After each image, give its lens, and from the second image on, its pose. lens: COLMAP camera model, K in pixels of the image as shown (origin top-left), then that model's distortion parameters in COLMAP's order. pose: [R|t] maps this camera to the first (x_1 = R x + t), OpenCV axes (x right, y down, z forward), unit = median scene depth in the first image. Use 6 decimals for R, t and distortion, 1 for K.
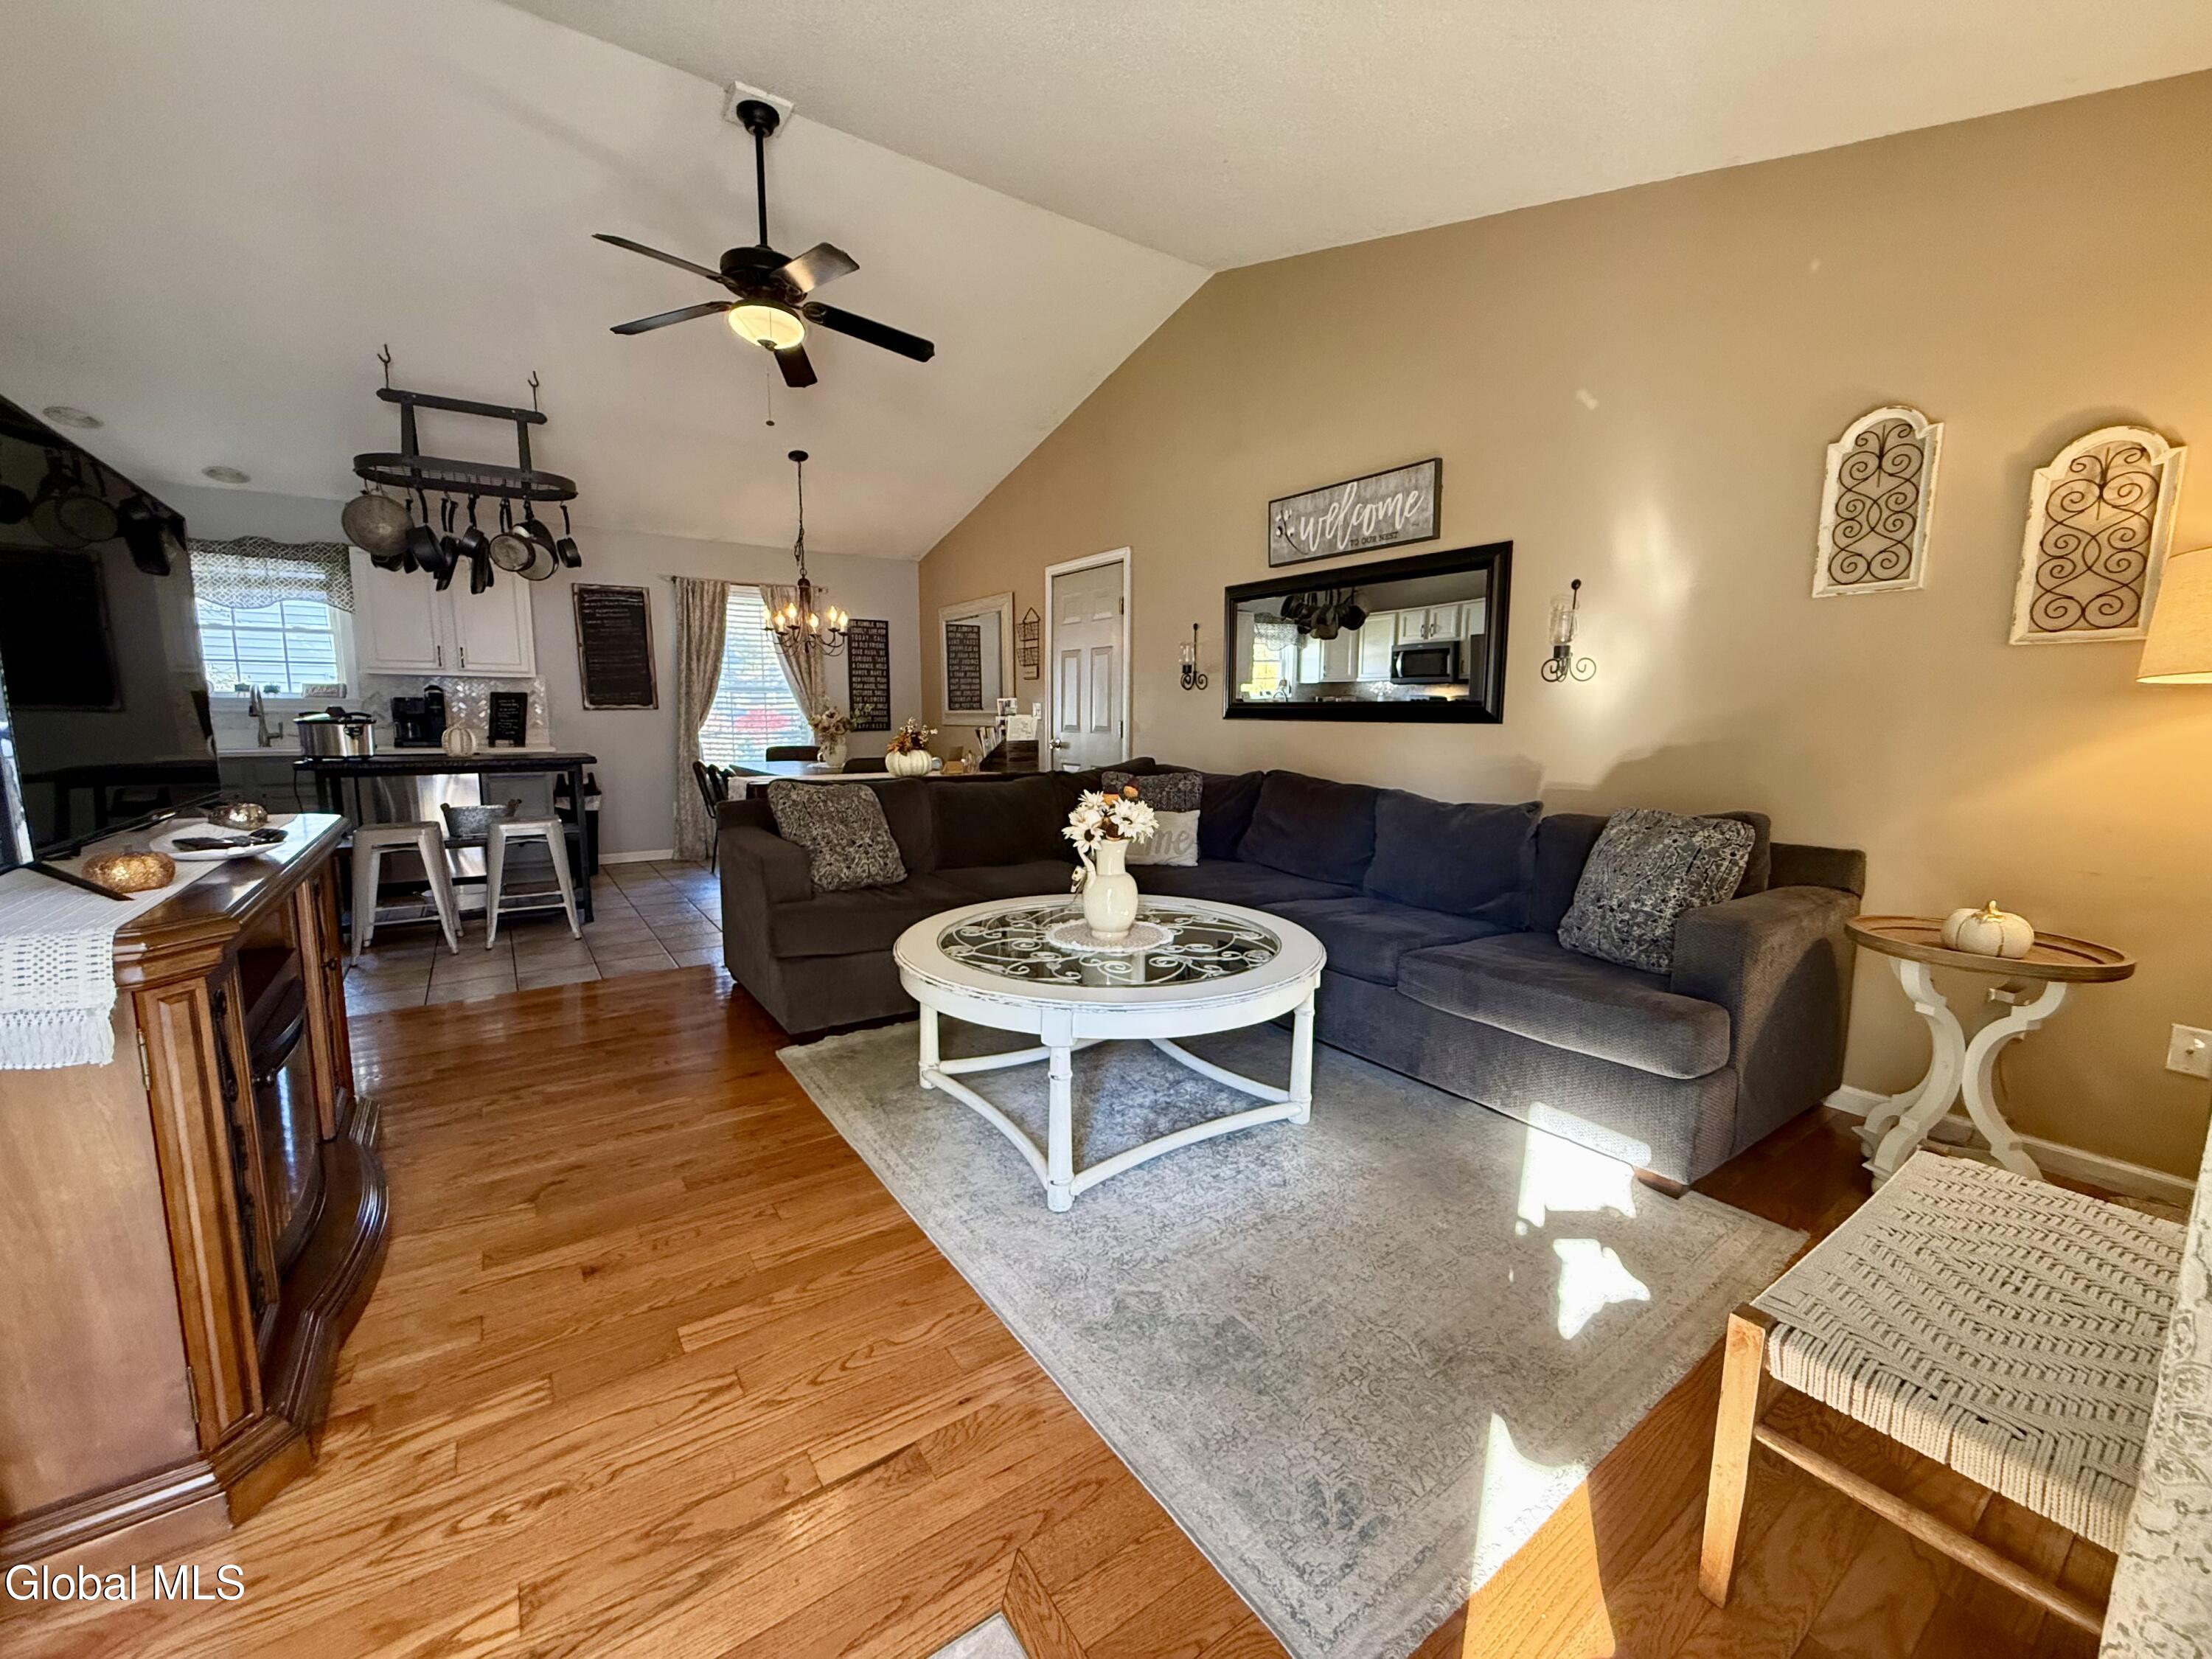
lens RADIAL K [[884.7, 0, 1099.5], [0, 884.7, 833.4], [0, 0, 1]] dist [-0.000278, -0.000058]
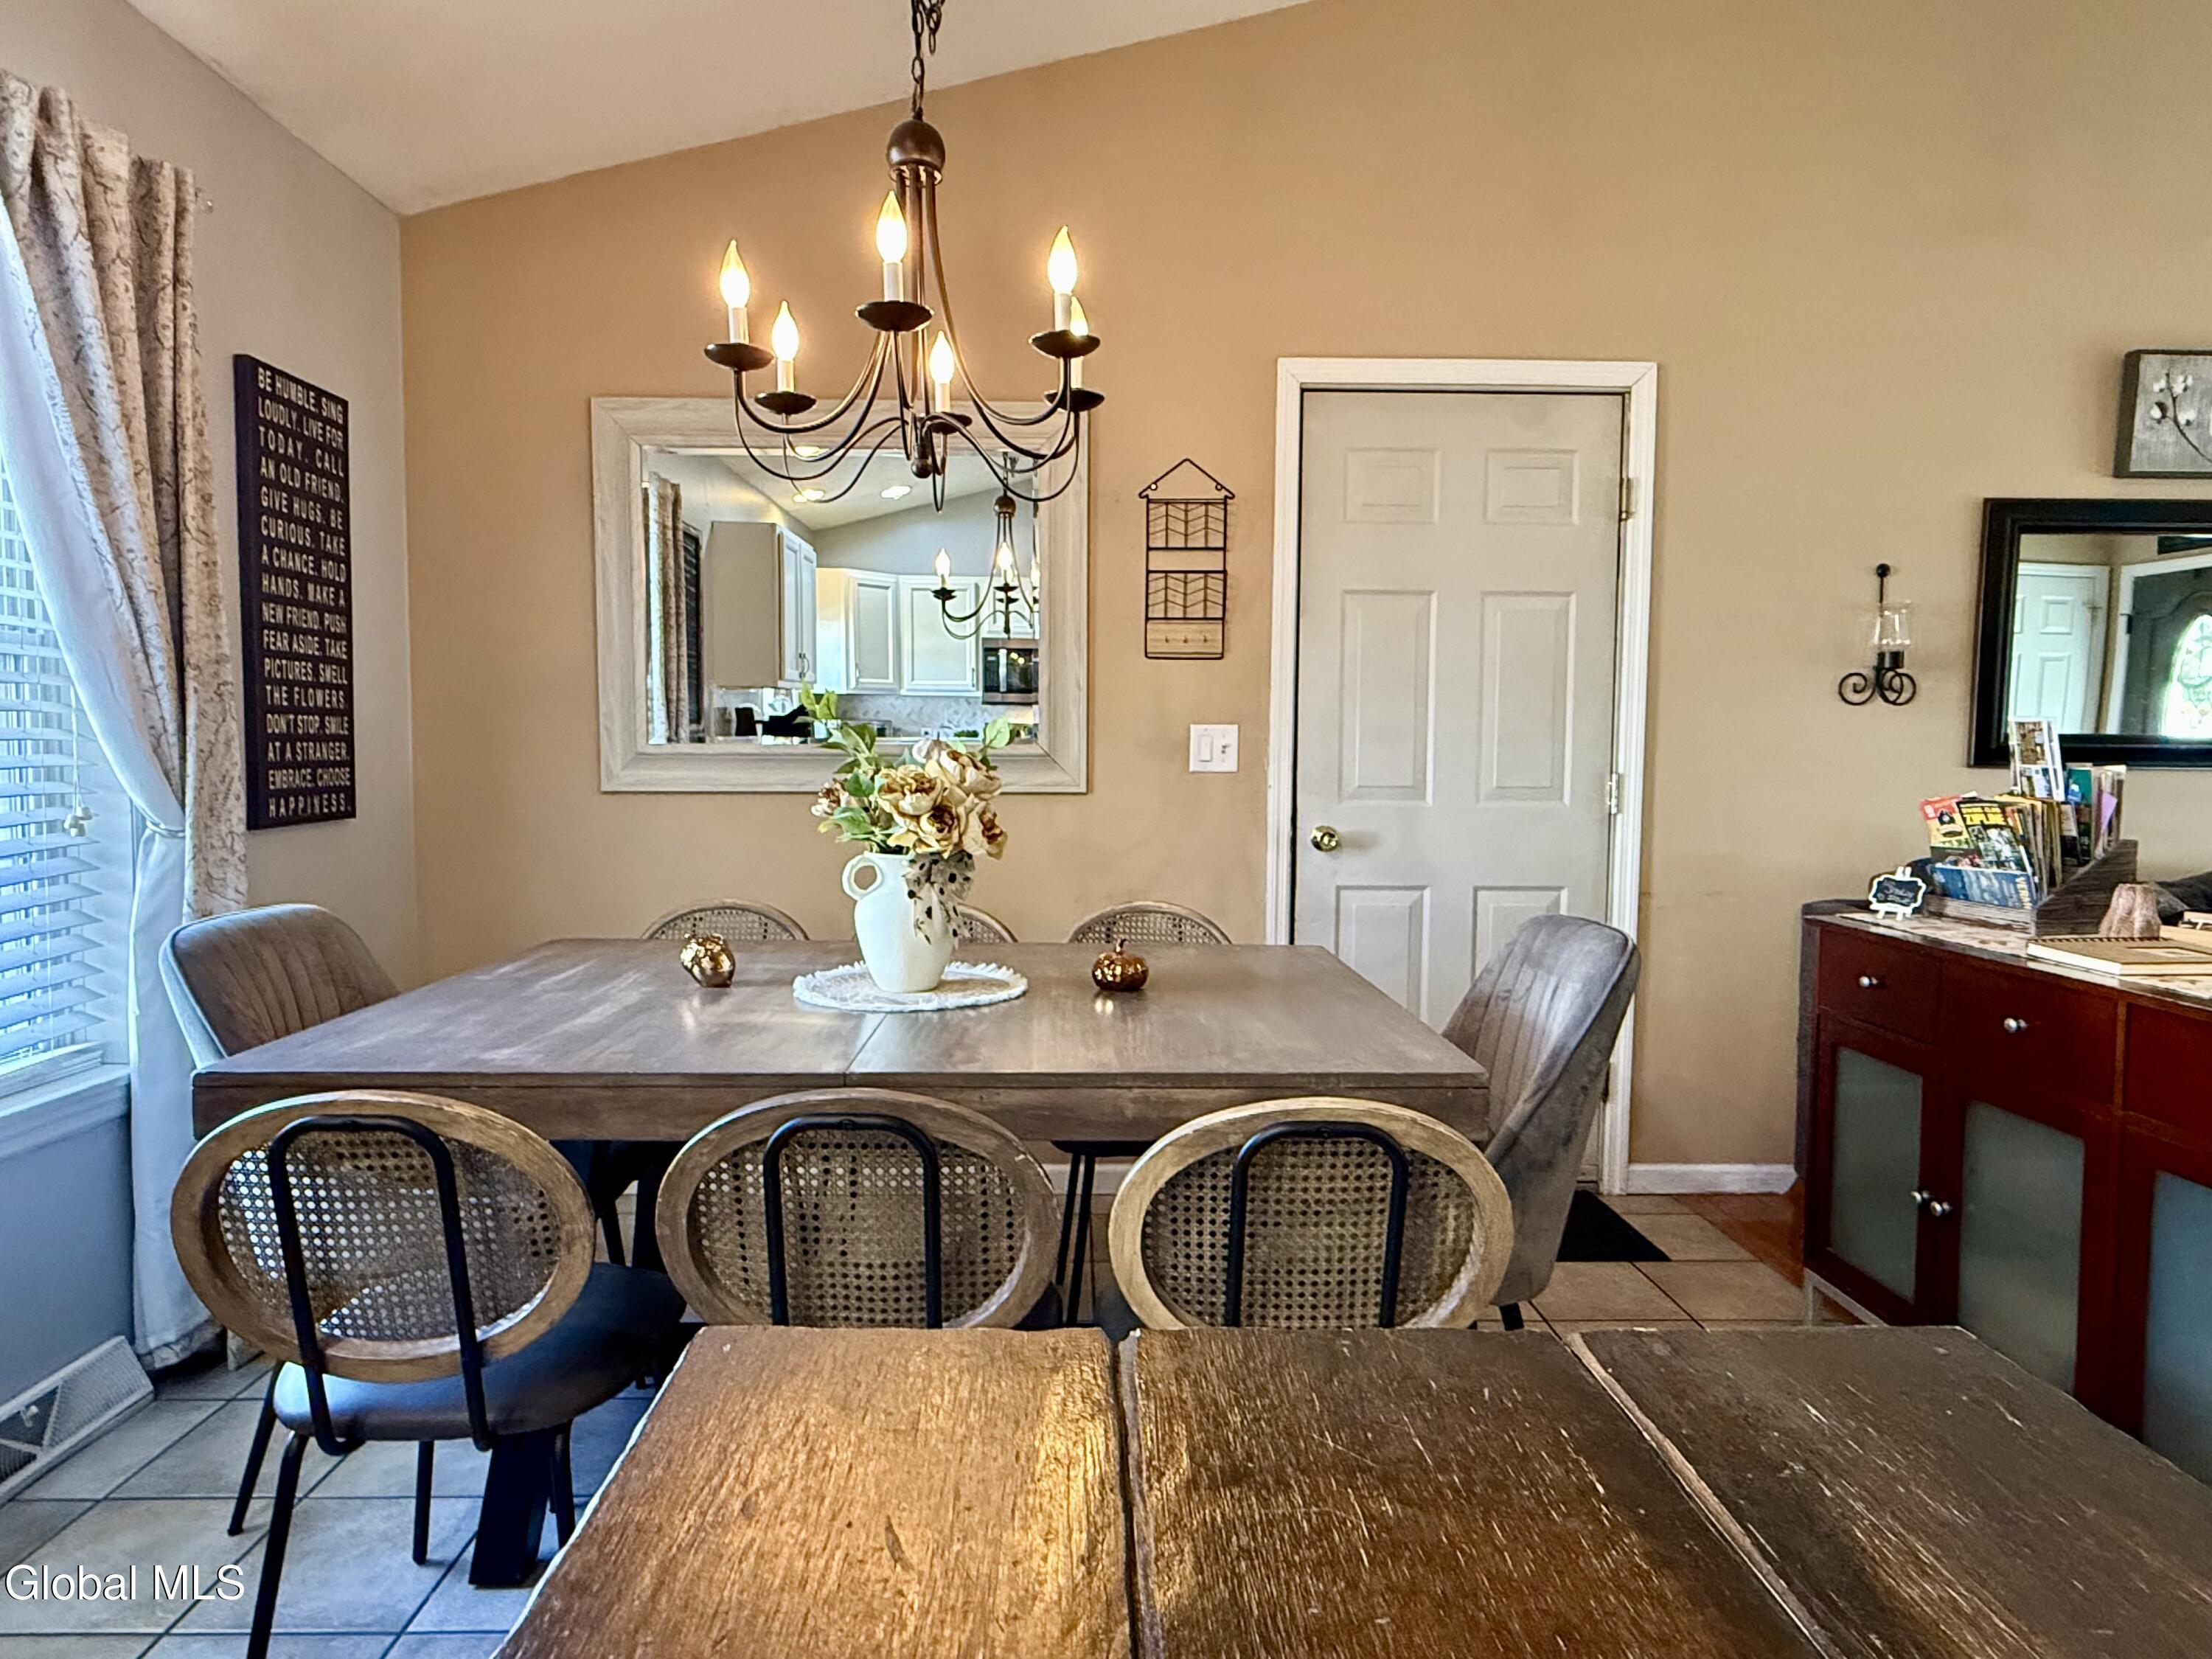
lens RADIAL K [[1279.8, 0, 1105.2], [0, 1279.8, 840.3], [0, 0, 1]] dist [0.003224, -0.000144]
pose [[0.549996, -0.069904, 0.832236, -0.831777], [0.110080, 0.993865, 0.010732, -0.172598], [-0.827881, 0.085710, 0.554317, 1.169228]]
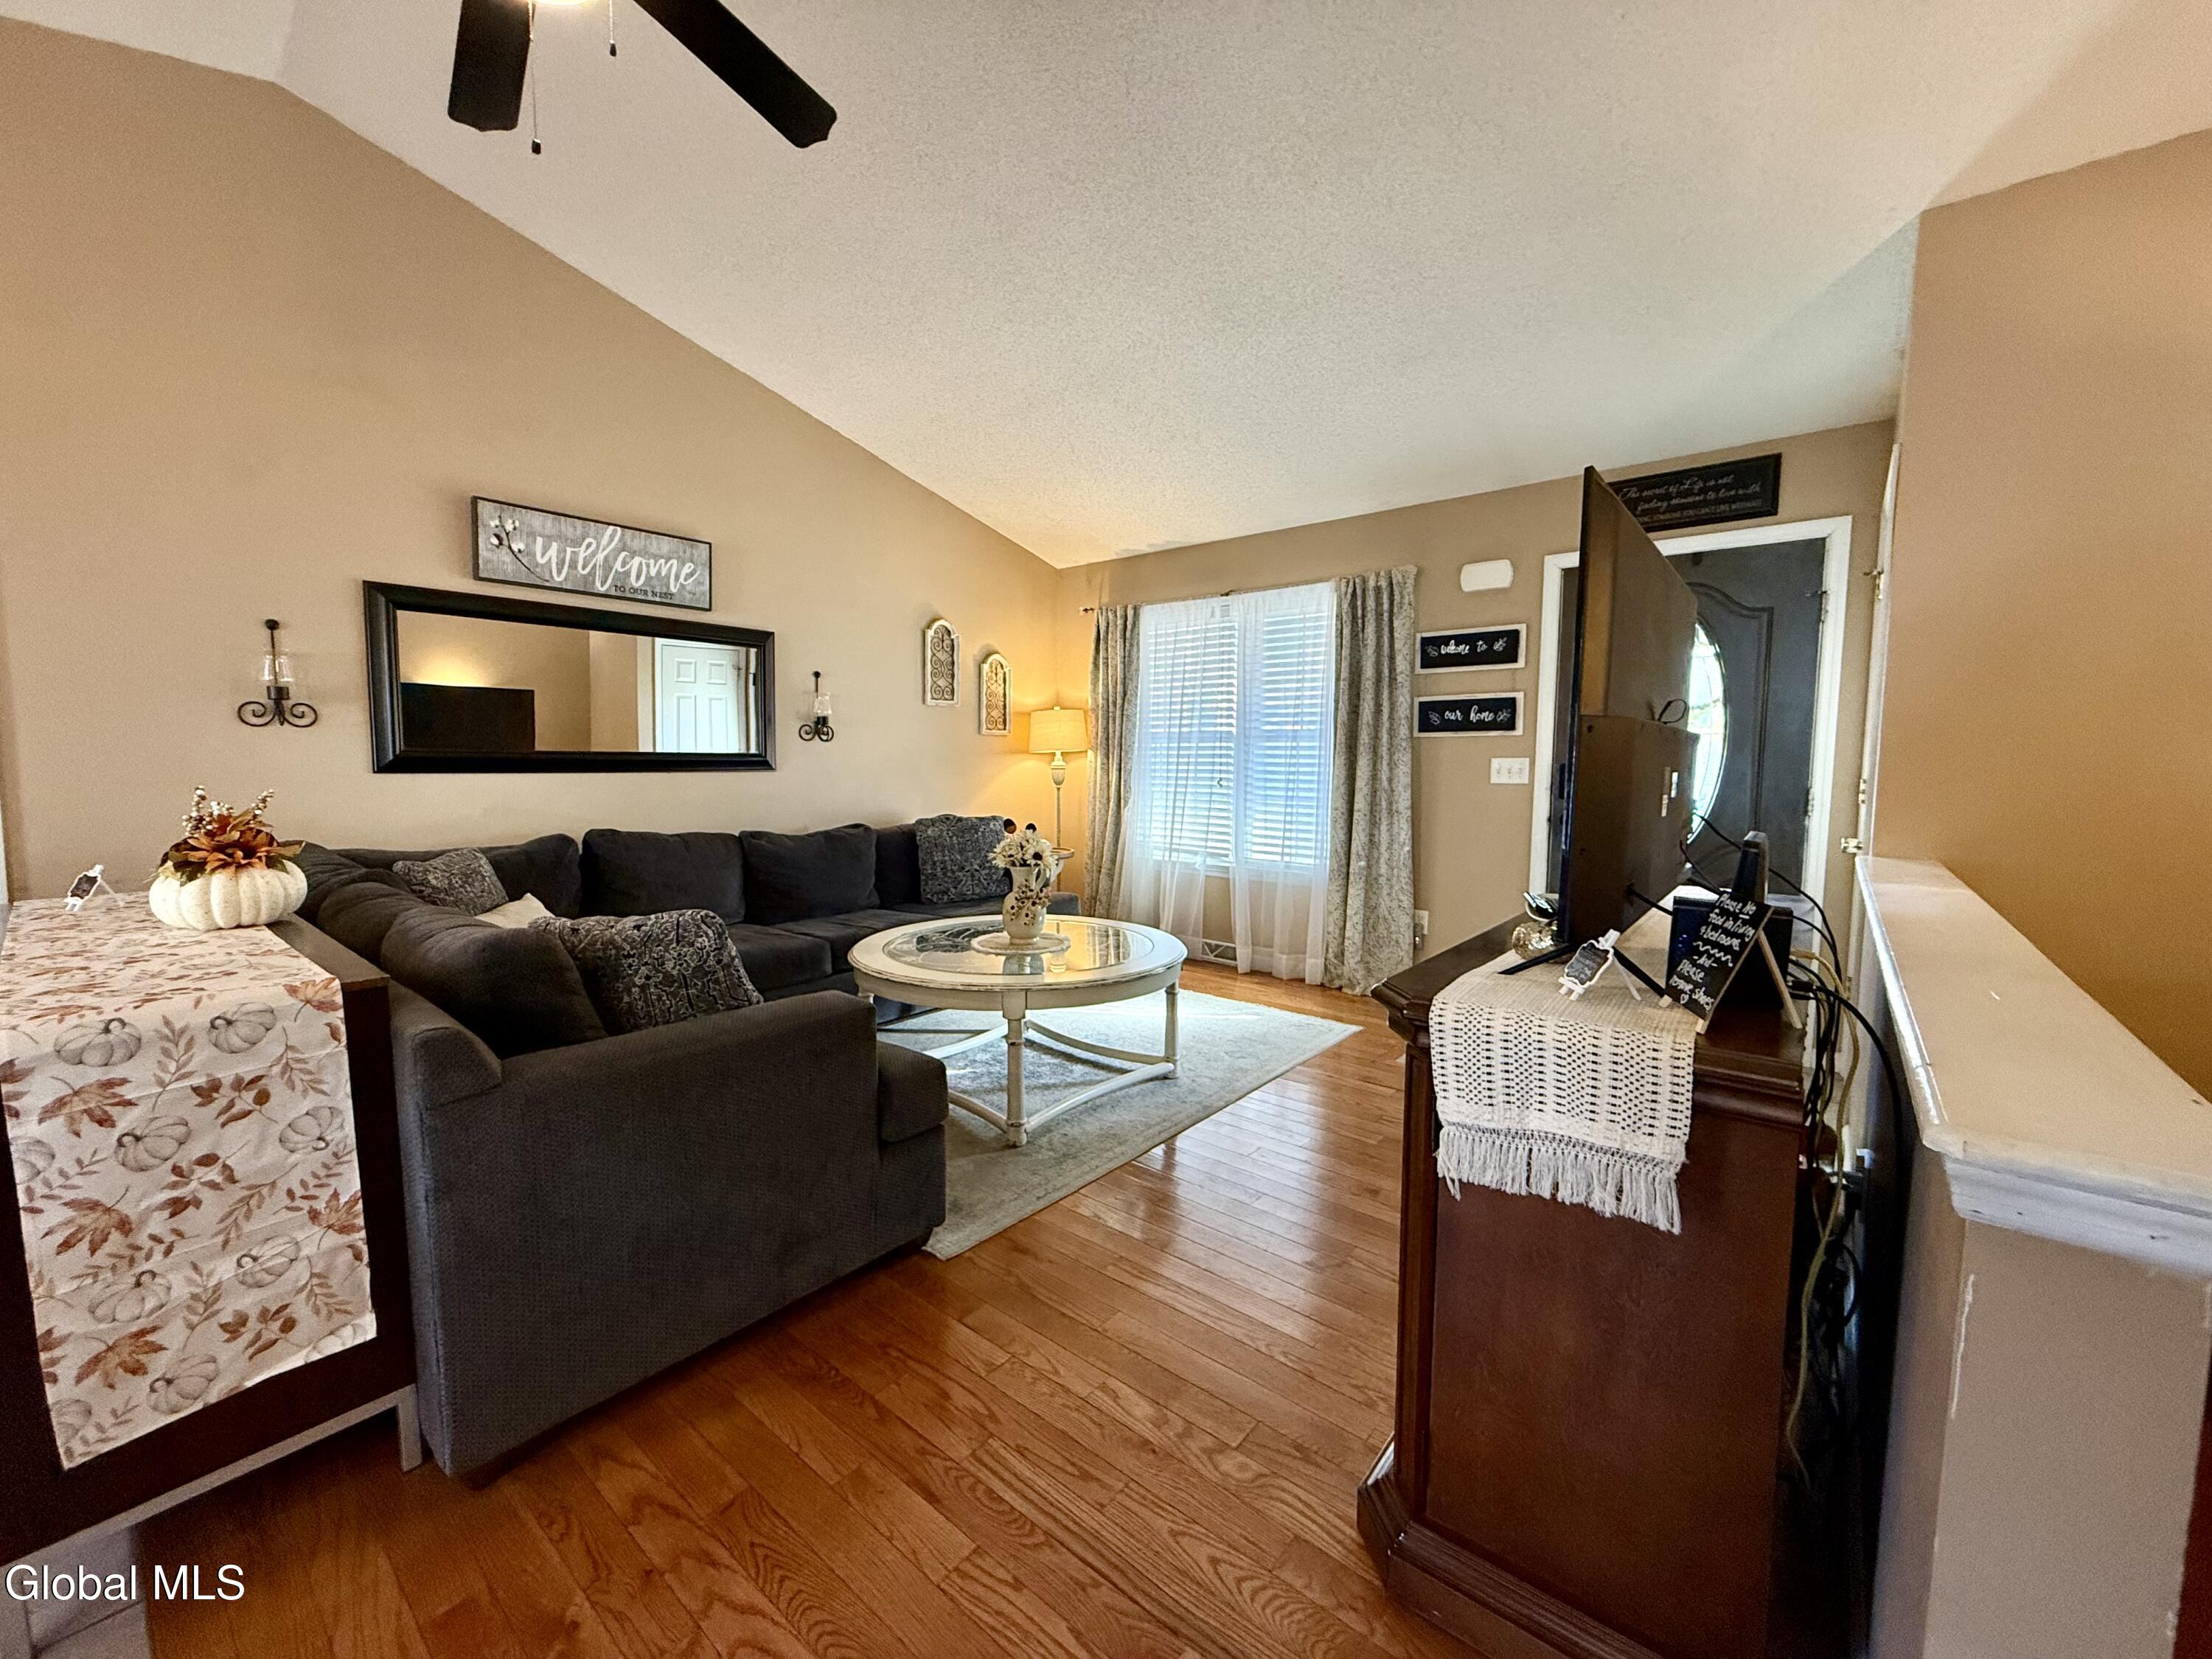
lens RADIAL K [[884.7, 0, 1101.1], [0, 884.7, 826.0], [0, 0, 1]] dist [-0.000278, -0.000058]
pose [[-0.266483, -0.077609, 0.960710, -0.769381], [0.124141, 0.985687, 0.114061, -0.113662], [-0.955811, 0.149659, -0.253035, 0.749401]]
